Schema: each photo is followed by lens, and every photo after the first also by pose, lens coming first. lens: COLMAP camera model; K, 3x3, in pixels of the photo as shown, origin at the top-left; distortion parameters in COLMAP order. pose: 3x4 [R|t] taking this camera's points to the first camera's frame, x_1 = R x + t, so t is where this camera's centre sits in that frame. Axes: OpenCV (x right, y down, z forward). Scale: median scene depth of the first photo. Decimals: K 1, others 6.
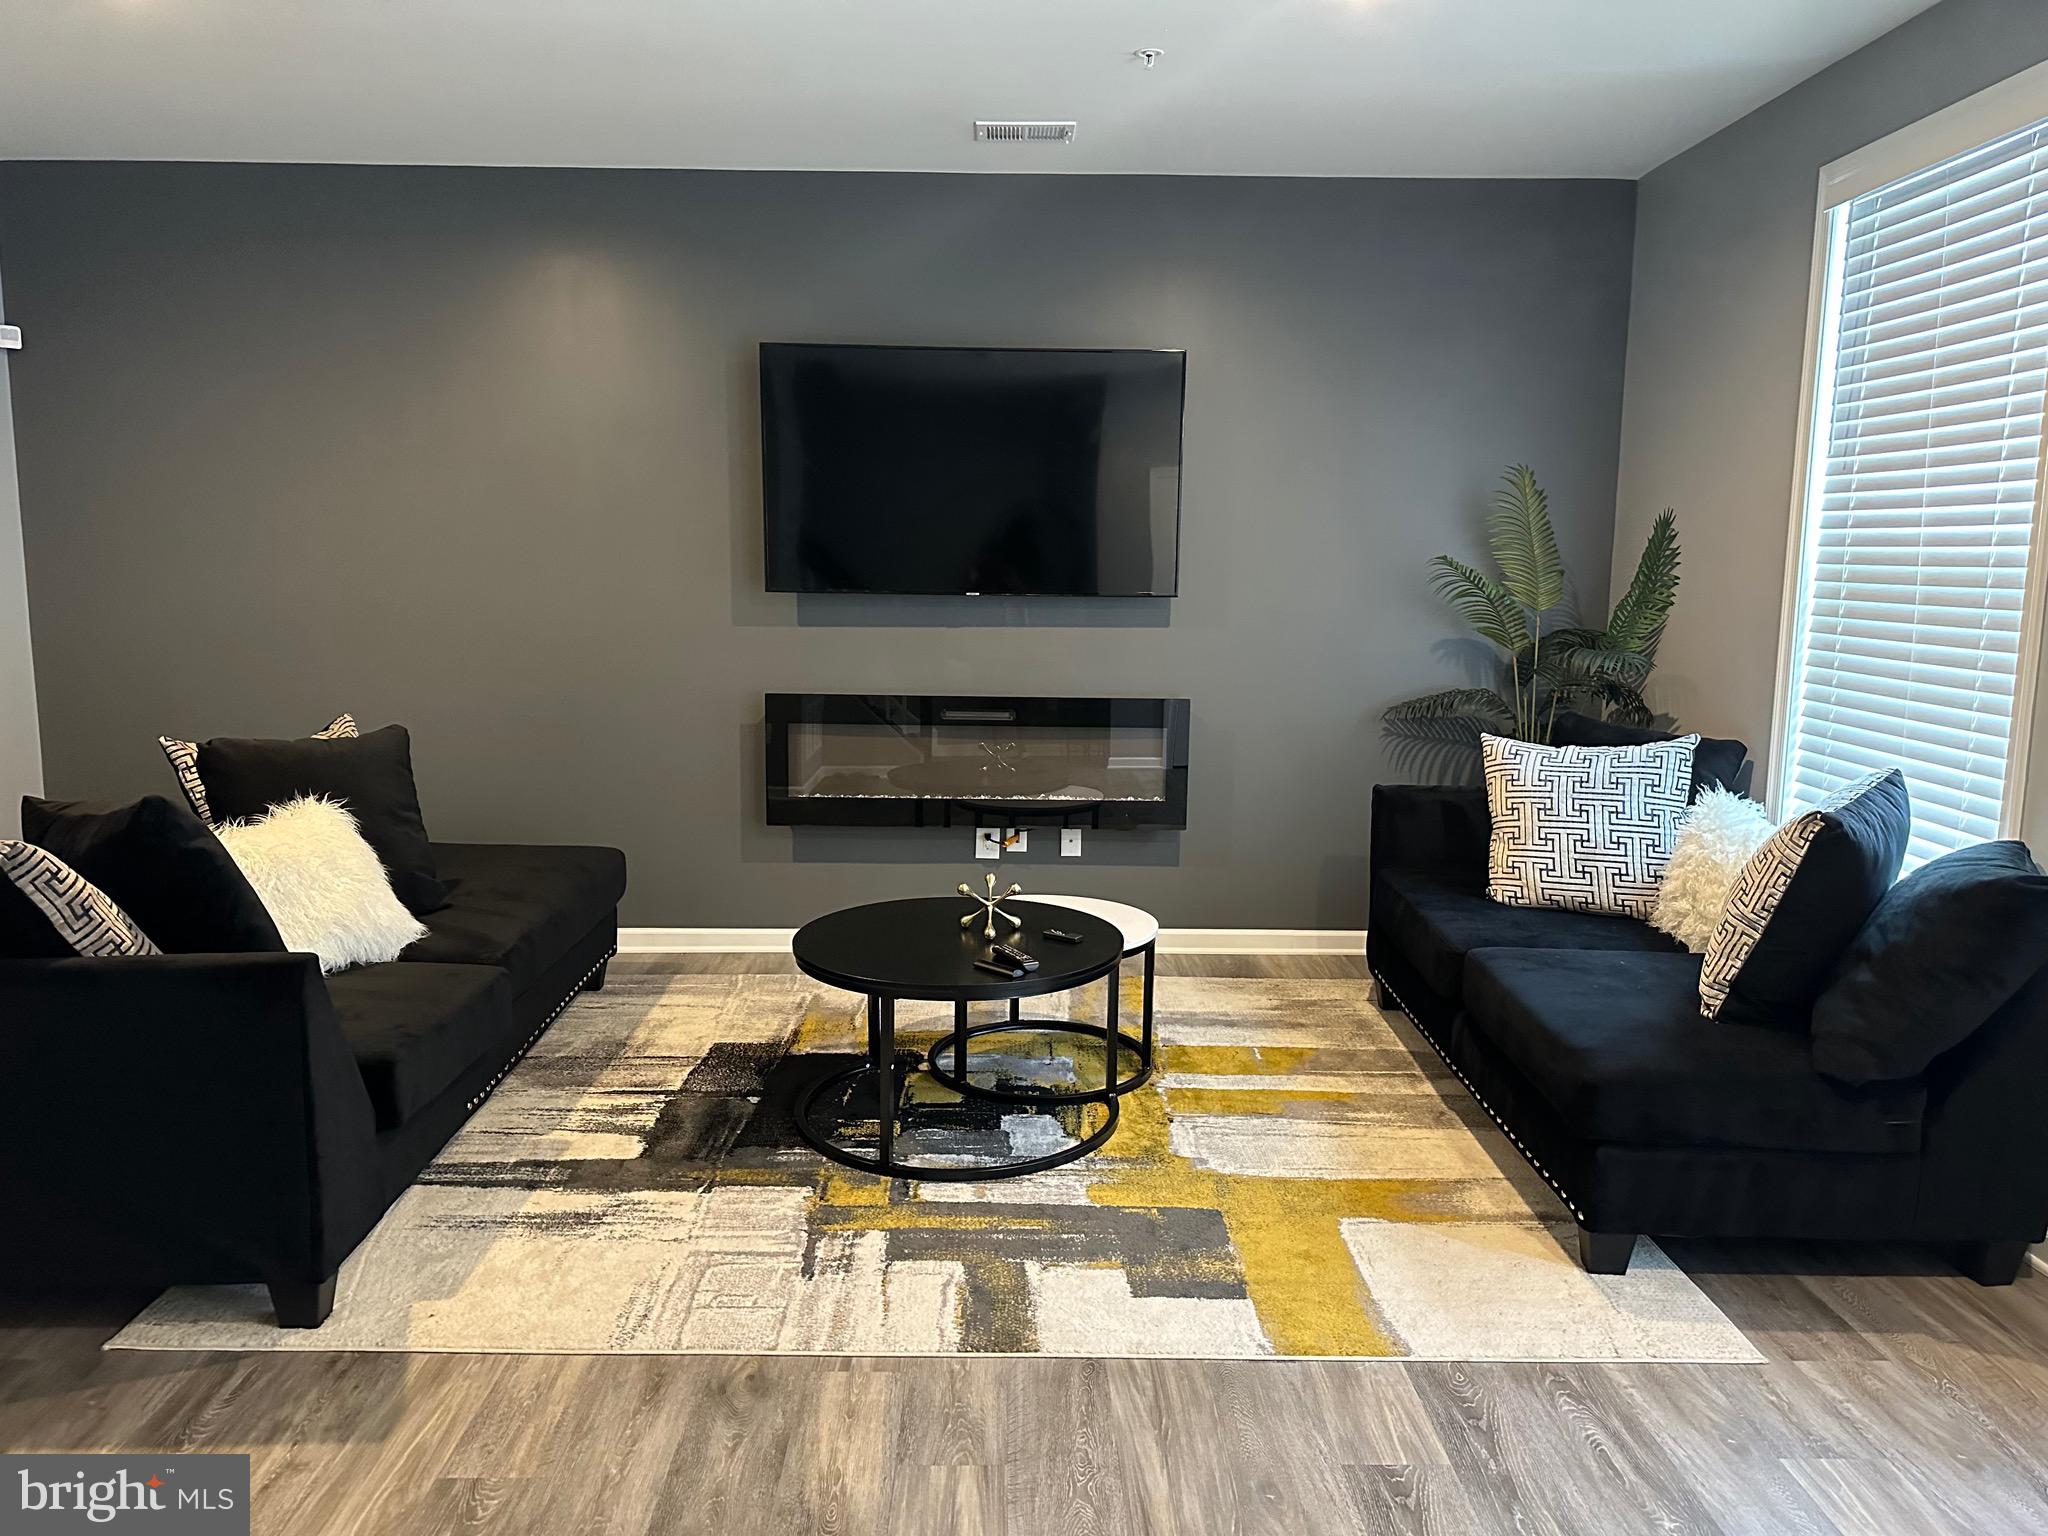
lens RADIAL K [[1449.4, 0, 1024.0], [0, 1449.4, 768.0], [0, 0, 1]] dist [0.092814, -0.095550]
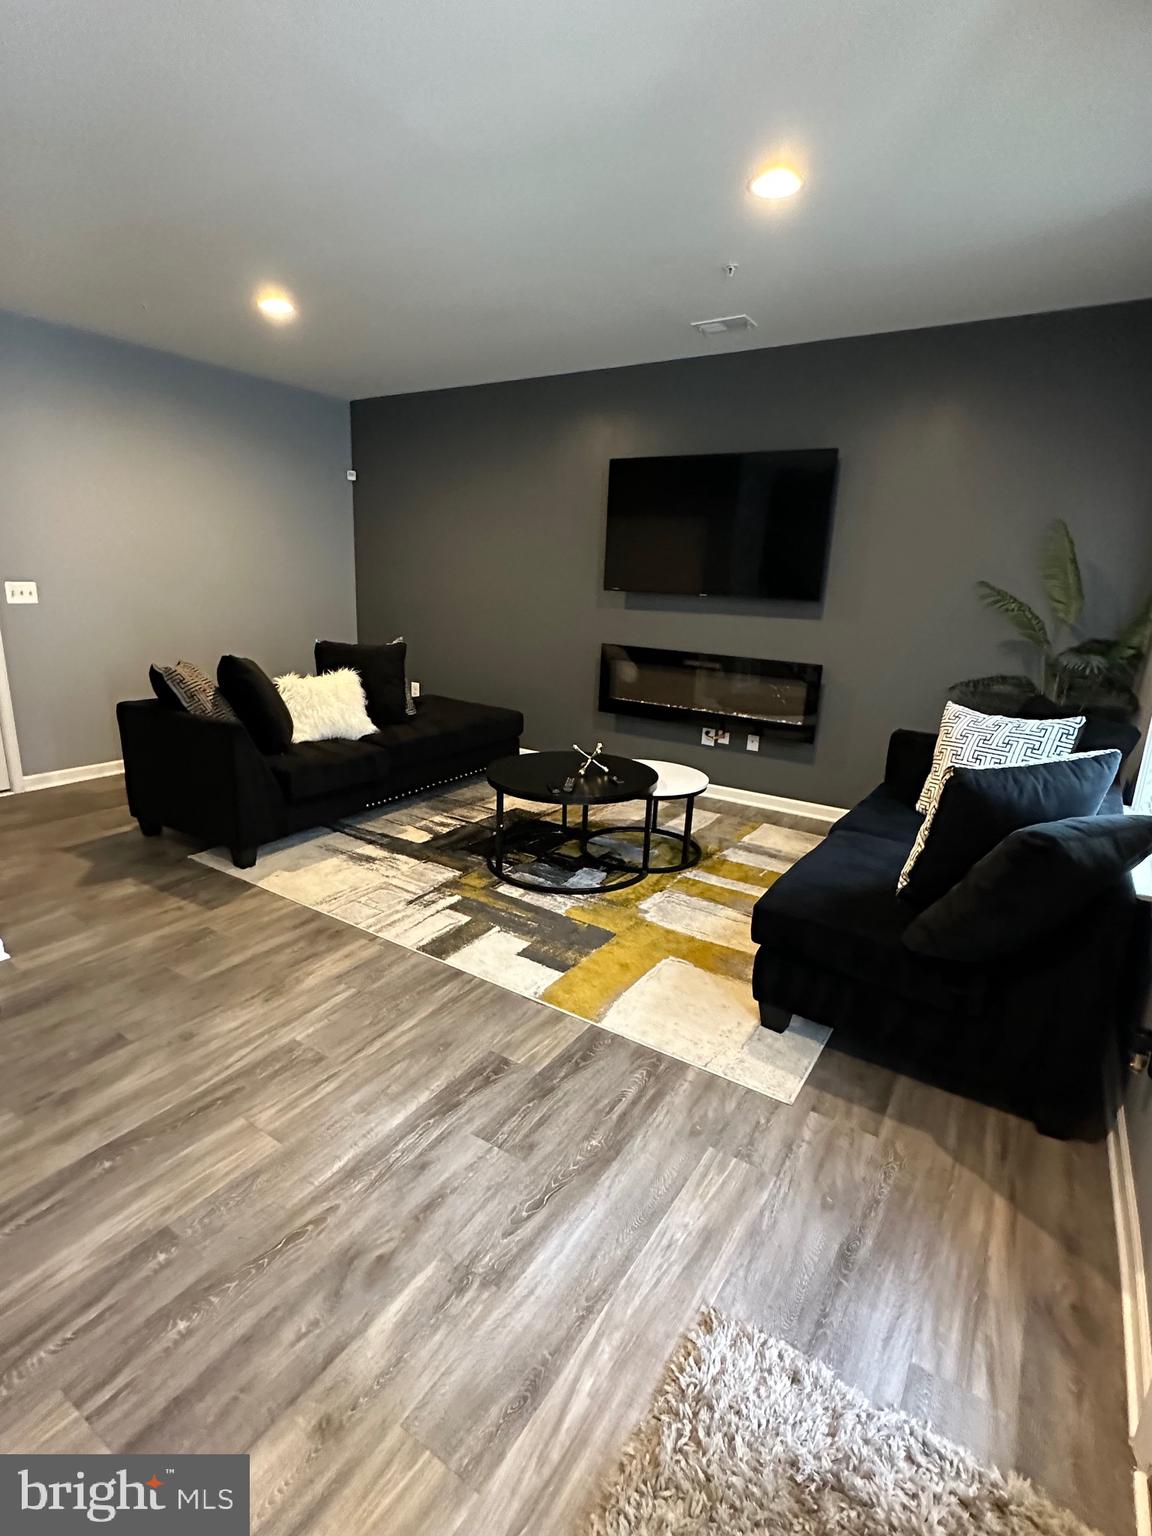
lens RADIAL K [[761.9, 0, 576.0], [0, 761.9, 768.0], [0, 0, 1]] dist [0.029721, 0.000000]
pose [[0.829390, 0.159114, -0.535532, 0.549608], [-0.109761, 0.986311, 0.123058, -0.013207], [0.547781, -0.043282, 0.835501, 0.181336]]
